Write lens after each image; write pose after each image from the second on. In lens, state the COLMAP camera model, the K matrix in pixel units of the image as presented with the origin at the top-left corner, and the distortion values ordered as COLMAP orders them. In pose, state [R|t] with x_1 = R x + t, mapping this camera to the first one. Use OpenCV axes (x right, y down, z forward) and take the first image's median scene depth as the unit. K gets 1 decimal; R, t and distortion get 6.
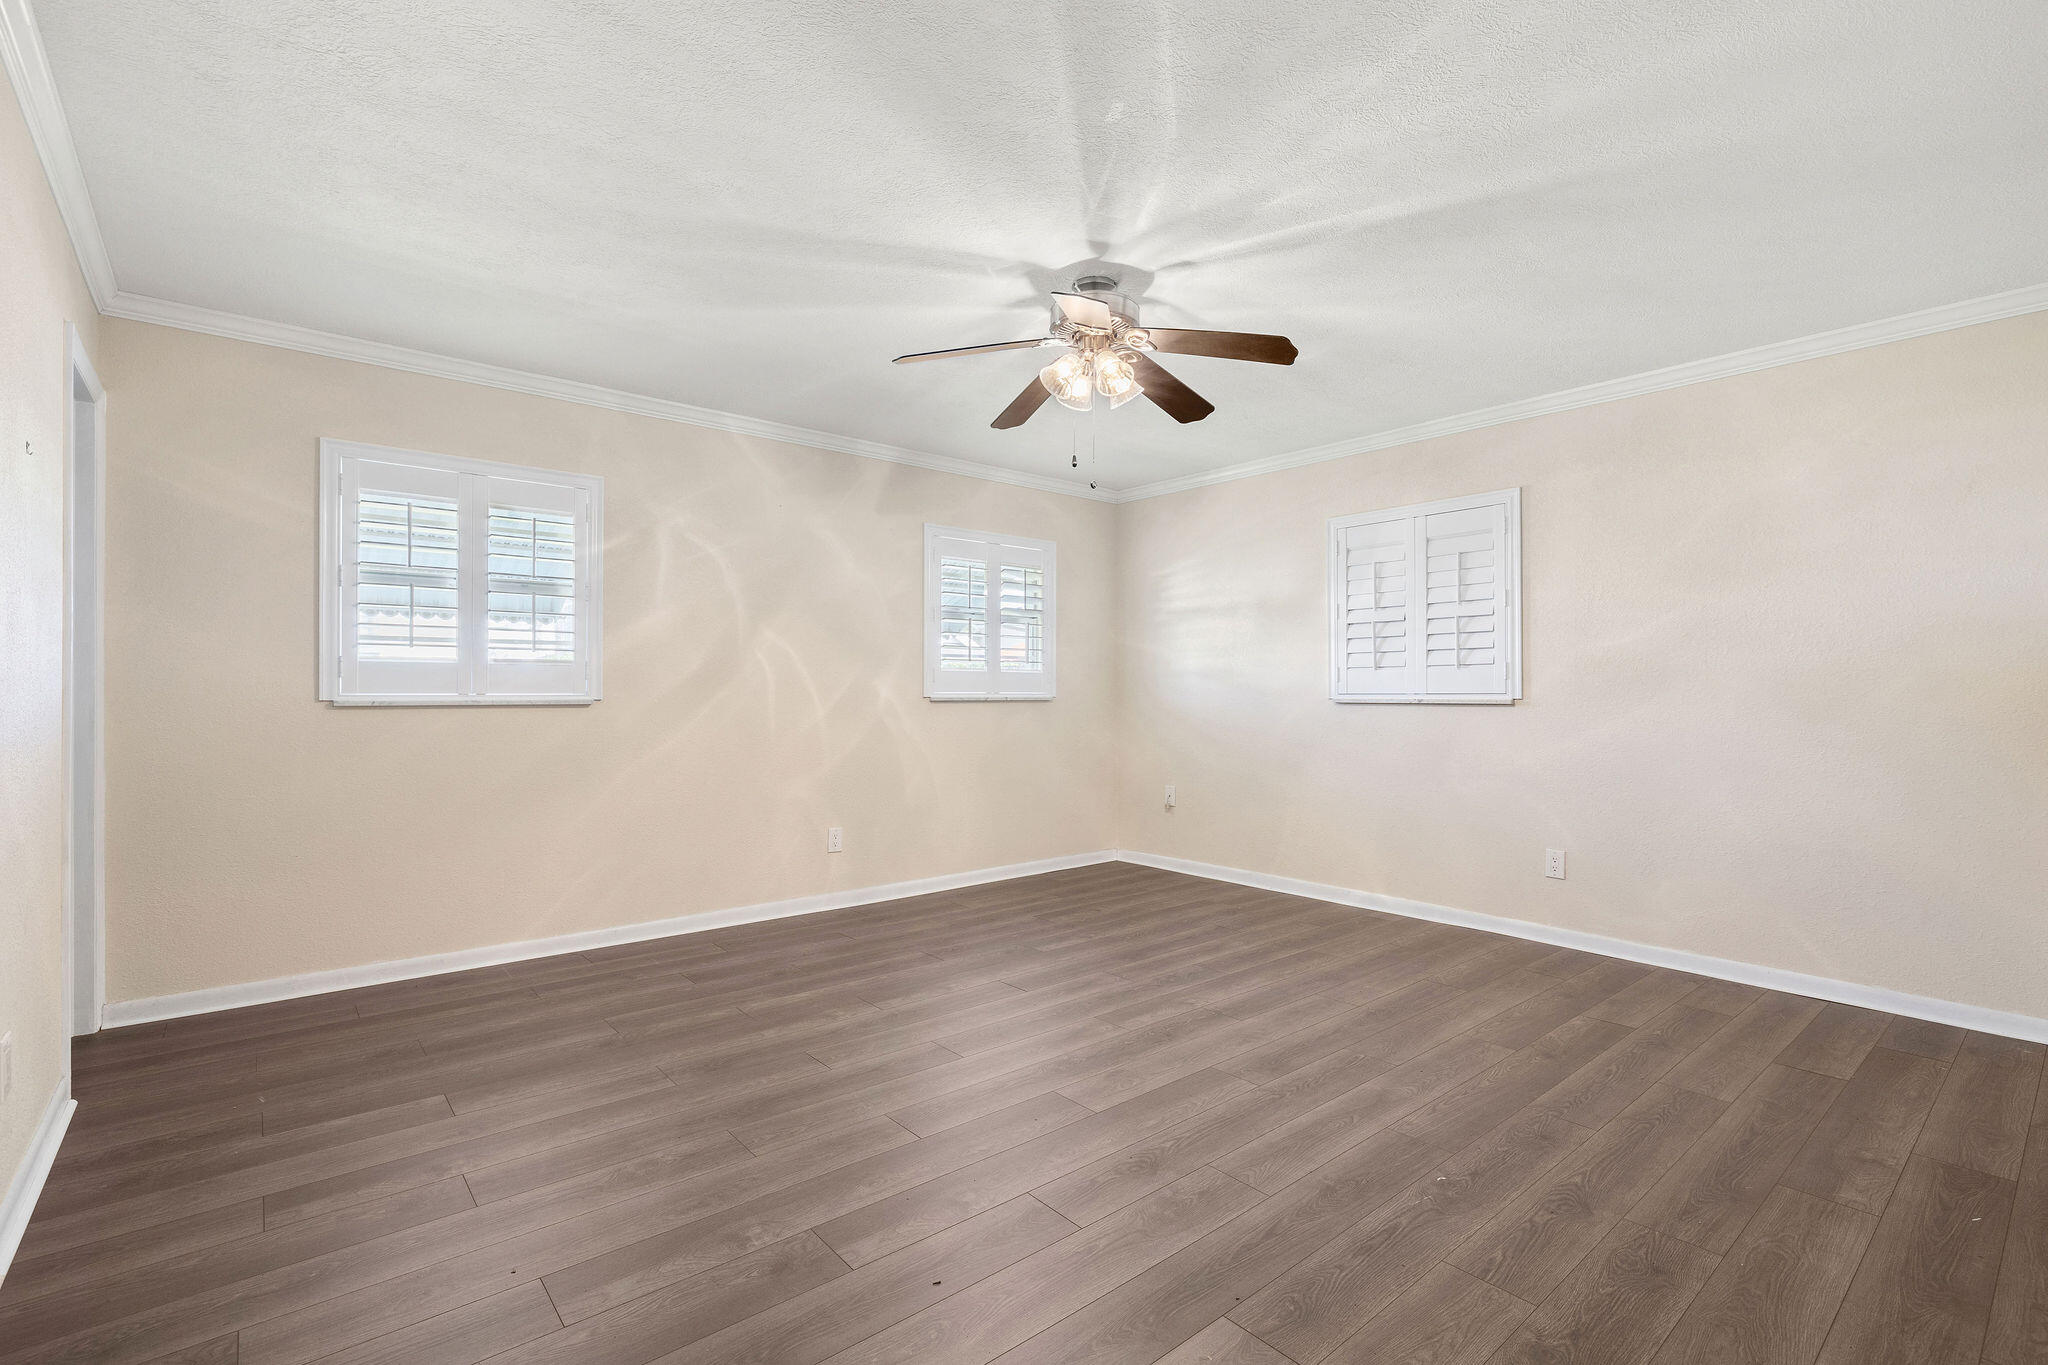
lens RADIAL K [[923.9, 0, 1030.0], [0, 923.9, 695.3], [0, 0, 1]] dist [-0.001897, -0.000185]
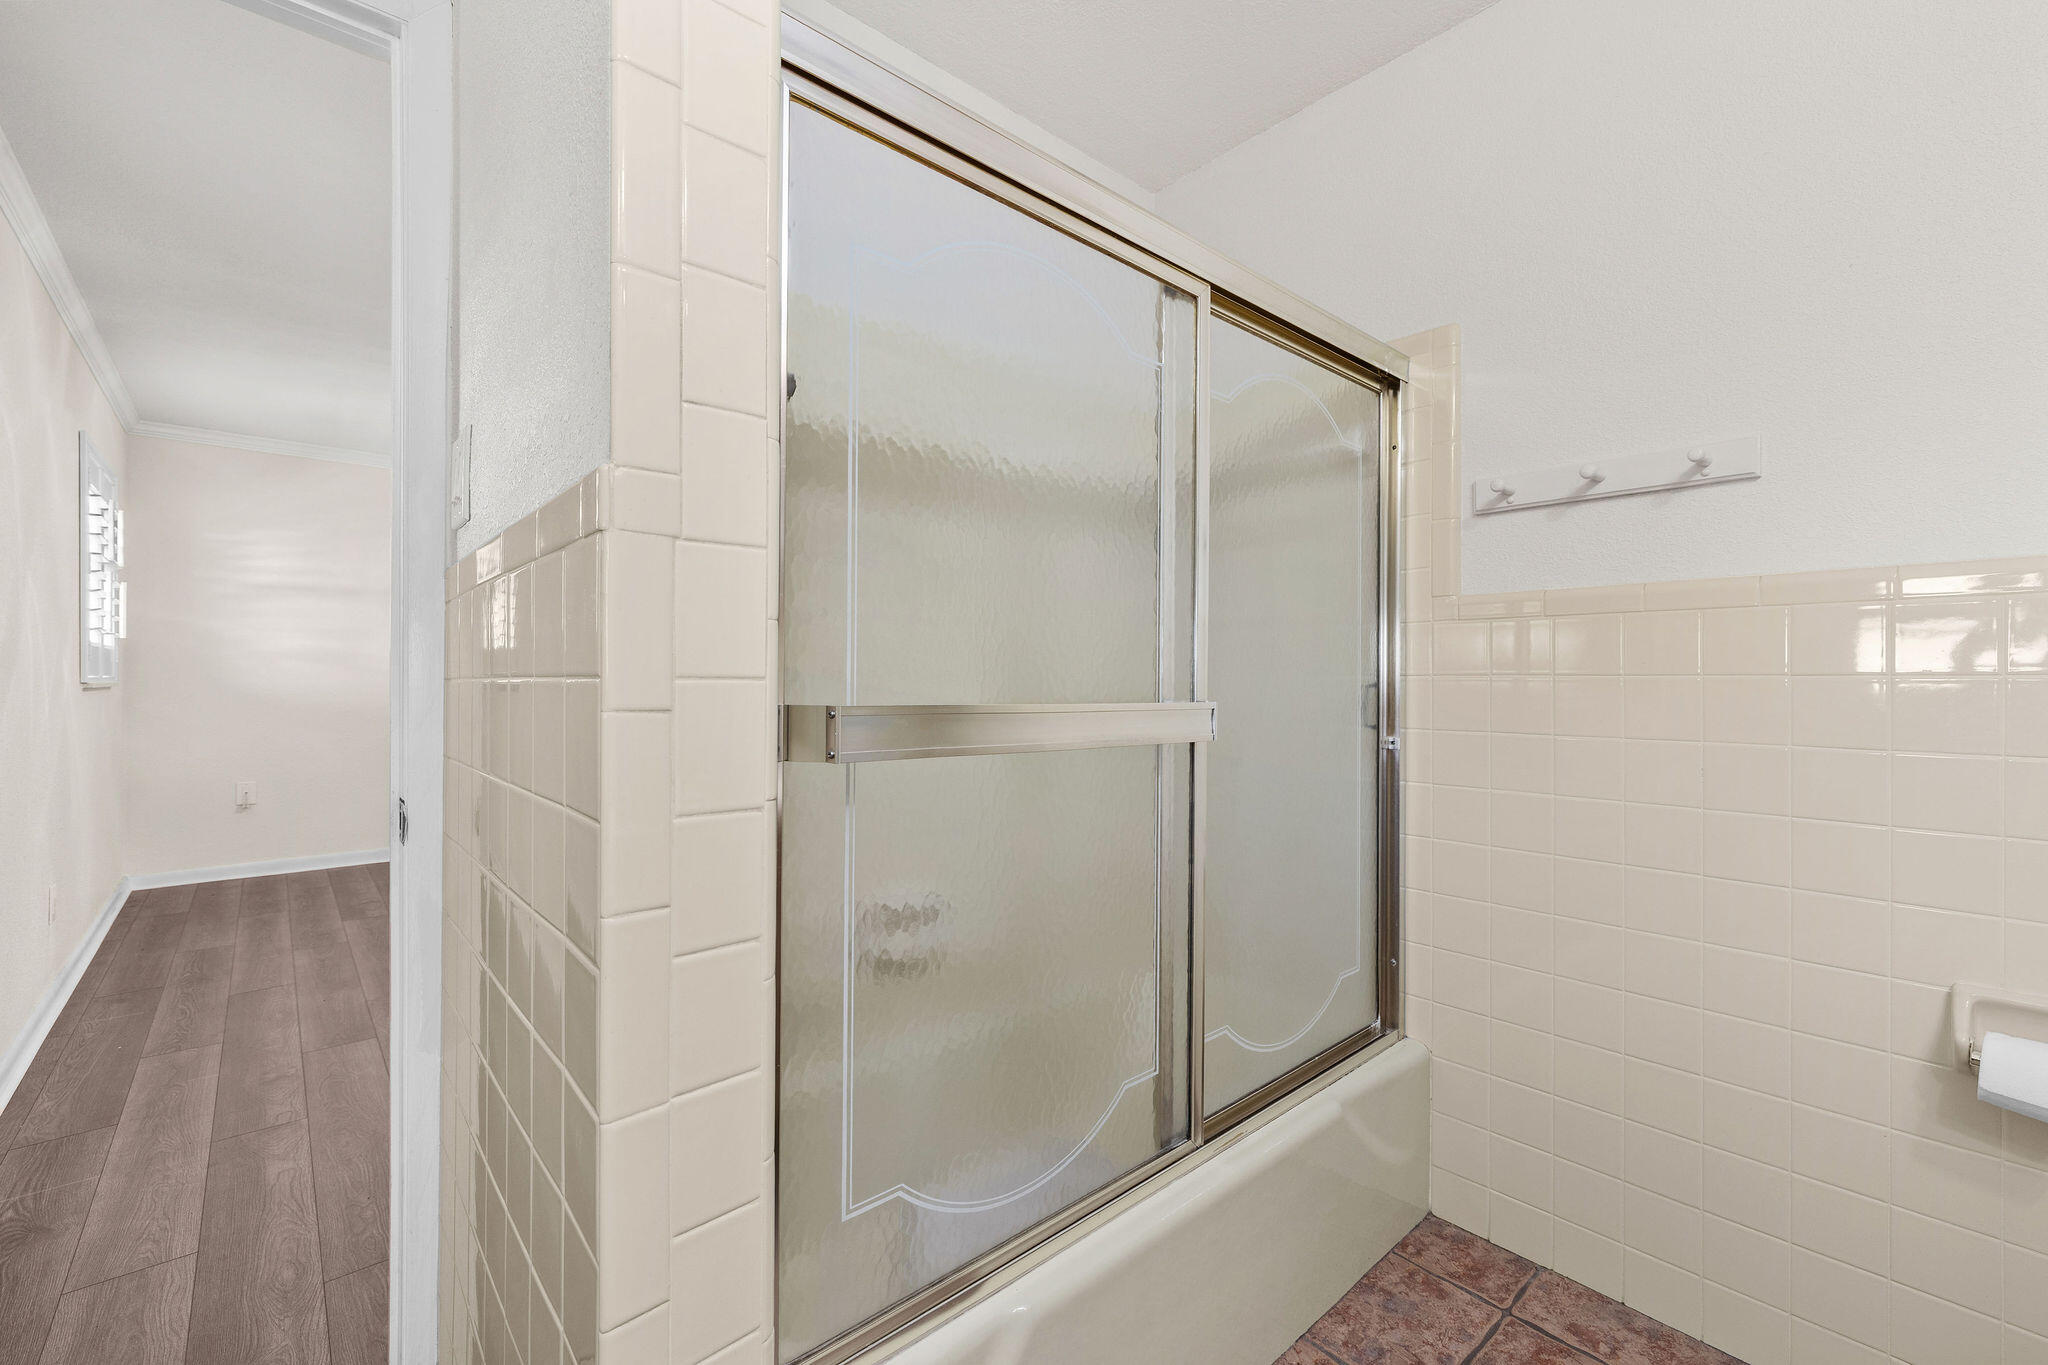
lens RADIAL K [[864.4, 0, 1024.0], [0, 864.4, 675.9], [0, 0, 1]] dist [-0.000184, 0.000509]
pose [[-0.018098, -0.001604, 0.999835, -1.106600], [0.003396, 0.999993, 0.001666, -0.002898], [-0.999830, 0.003425, -0.018093, 0.434918]]
